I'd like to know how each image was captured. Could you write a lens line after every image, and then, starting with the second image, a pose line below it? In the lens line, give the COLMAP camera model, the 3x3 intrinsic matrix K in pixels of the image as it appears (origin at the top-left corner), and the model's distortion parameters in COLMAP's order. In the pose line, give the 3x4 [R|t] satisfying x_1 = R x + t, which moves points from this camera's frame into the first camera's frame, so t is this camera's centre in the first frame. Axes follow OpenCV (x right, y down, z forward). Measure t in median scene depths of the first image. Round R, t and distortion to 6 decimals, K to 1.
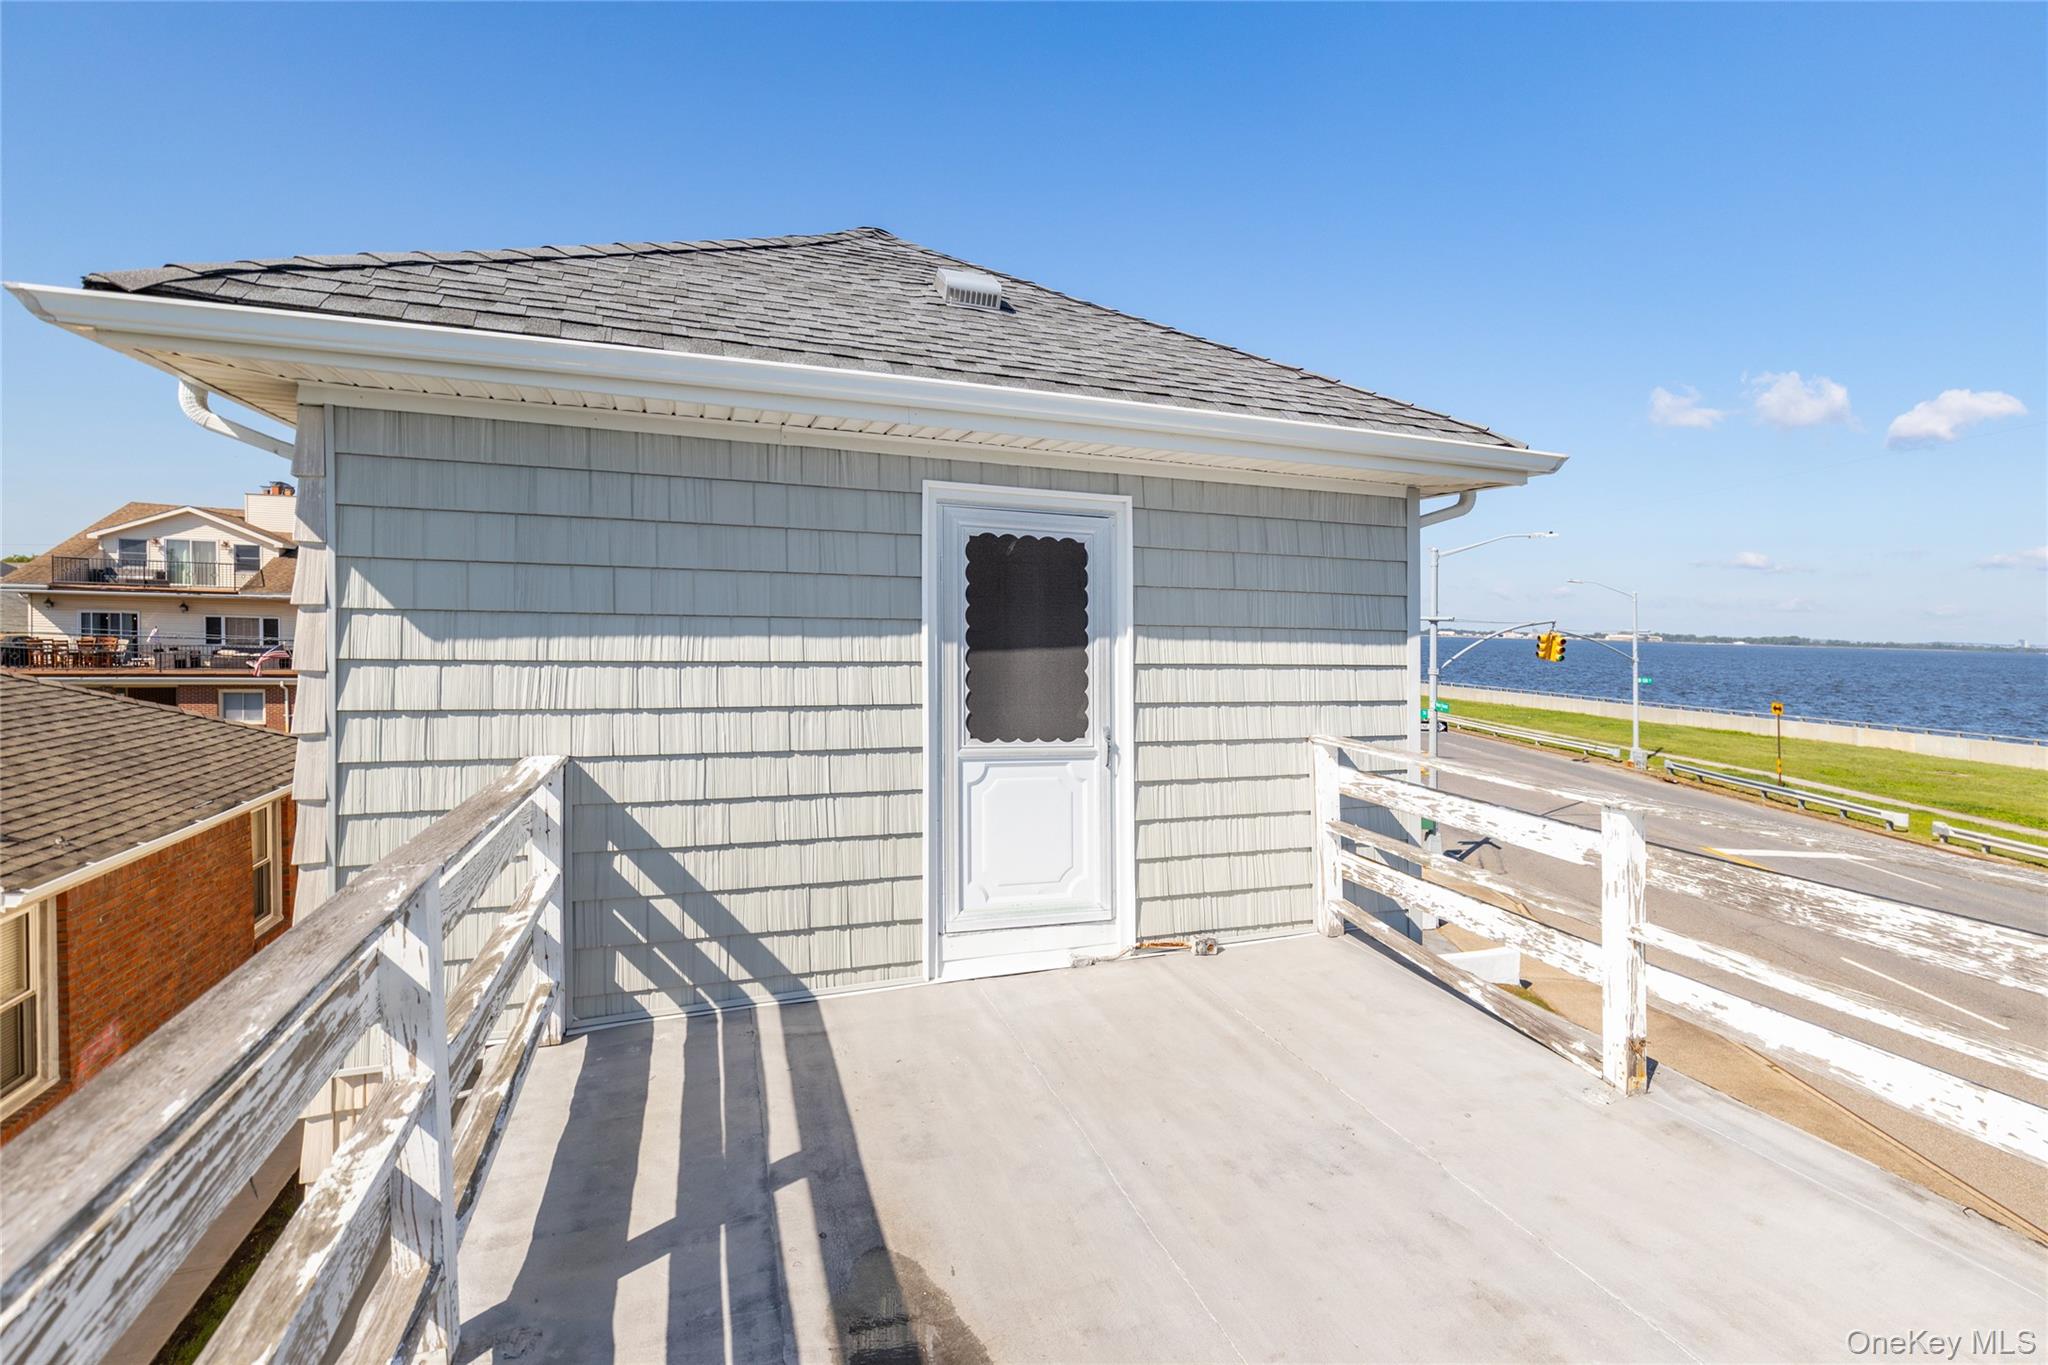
lens RADIAL K [[937.6, 0, 1054.7], [0, 937.6, 634.8], [0, 0, 1]] dist [0.001017, 0.000361]
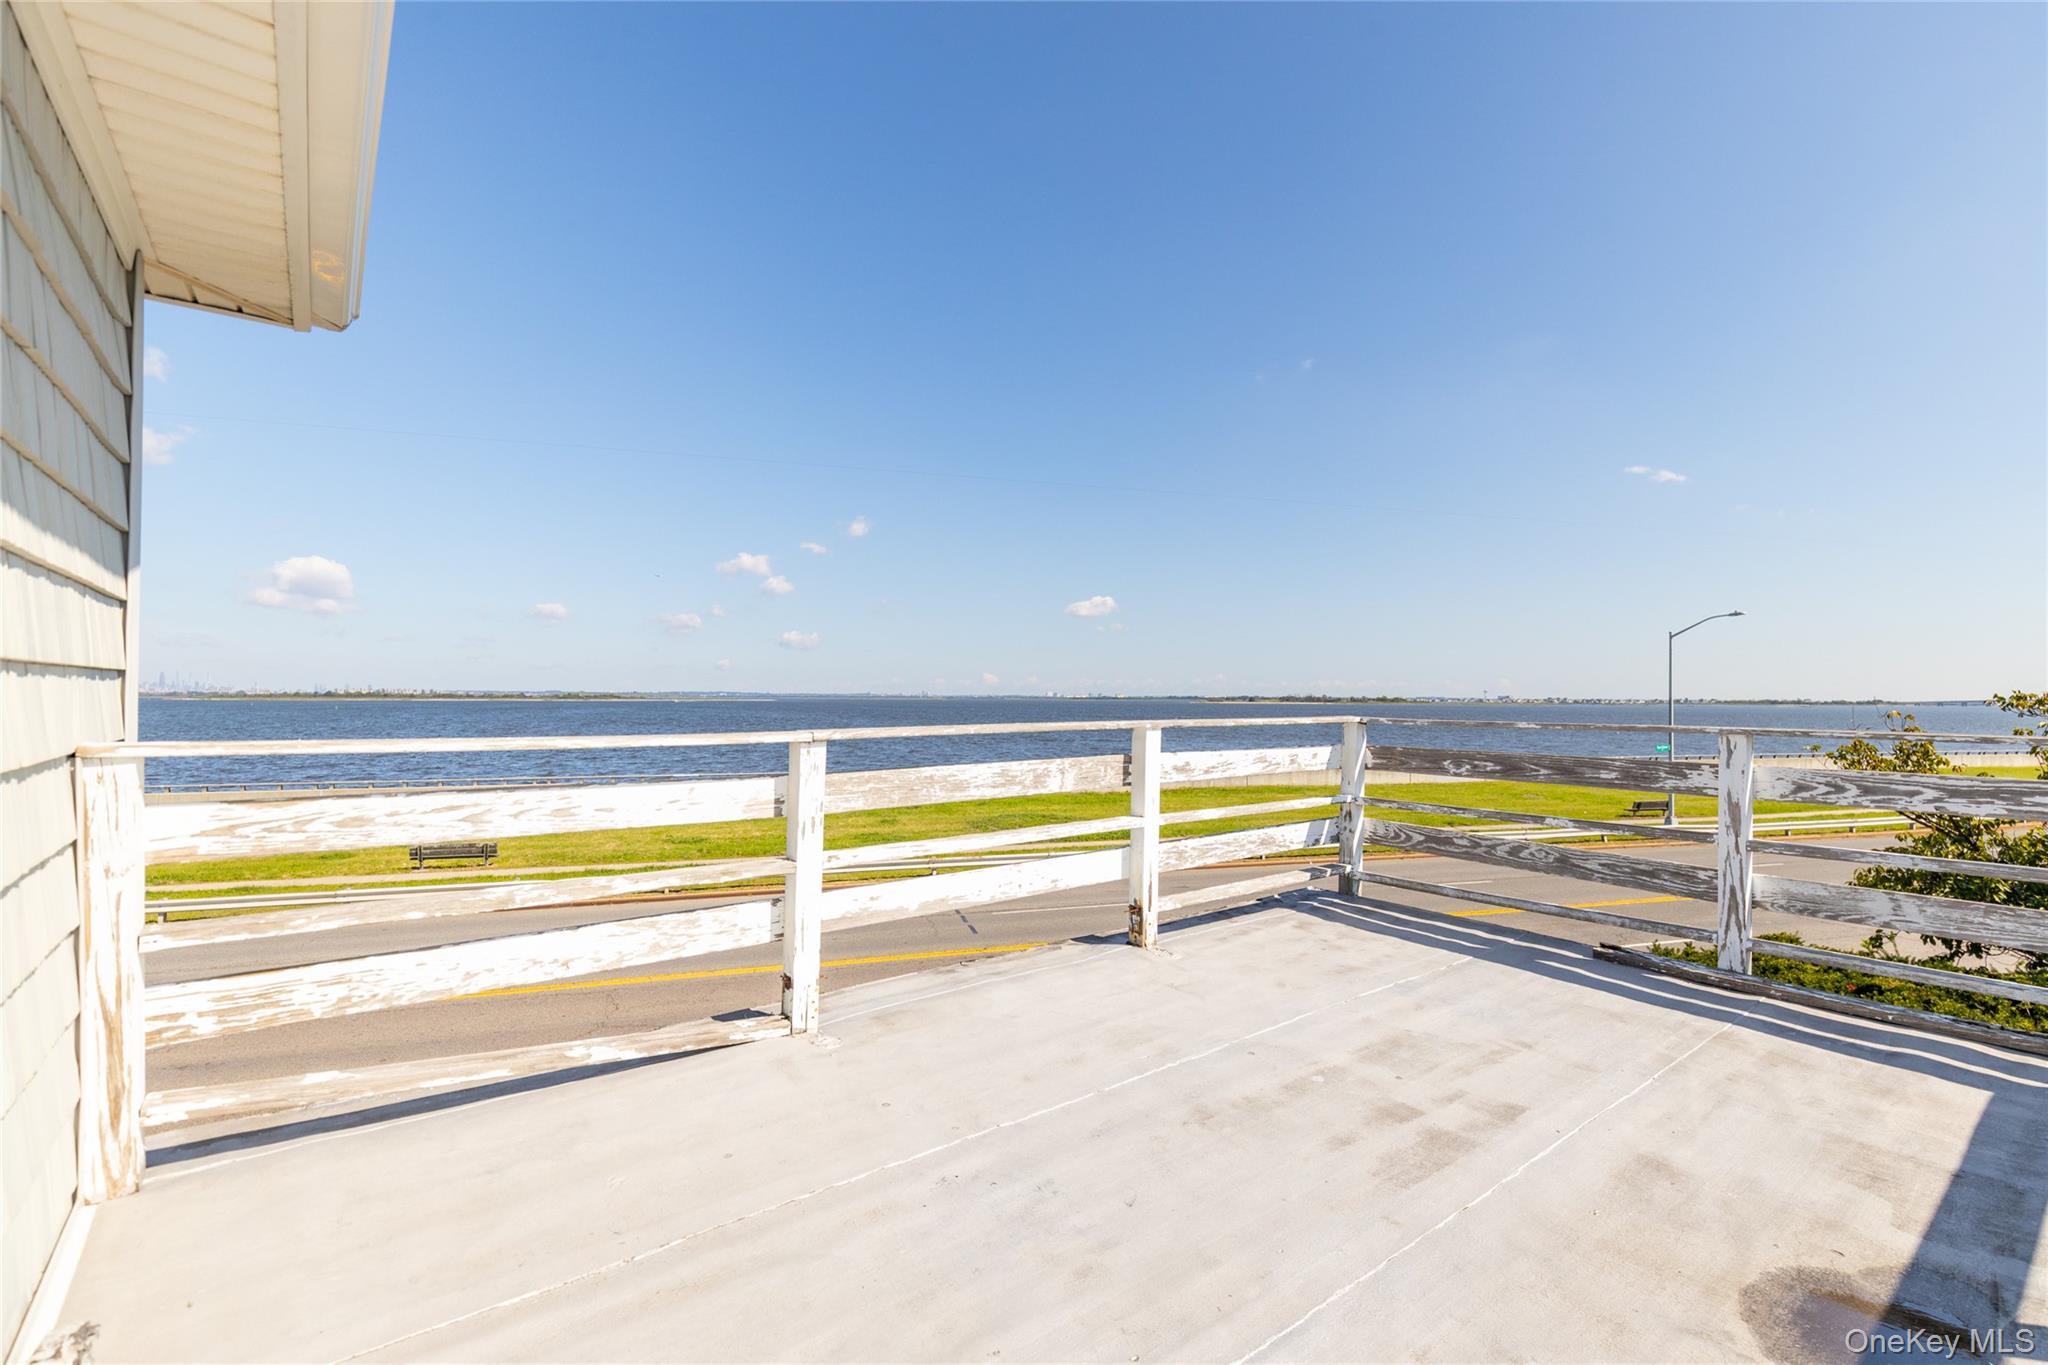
lens RADIAL K [[937.6, 0, 1029.1], [0, 937.6, 684.1], [0, 0, 1]] dist [0.001017, 0.000361]
pose [[-0.316126, -0.018866, 0.948530, -0.397936], [-0.001354, 0.999810, 0.019435, 0.109822], [-0.948716, 0.004860, -0.316091, 1.127083]]
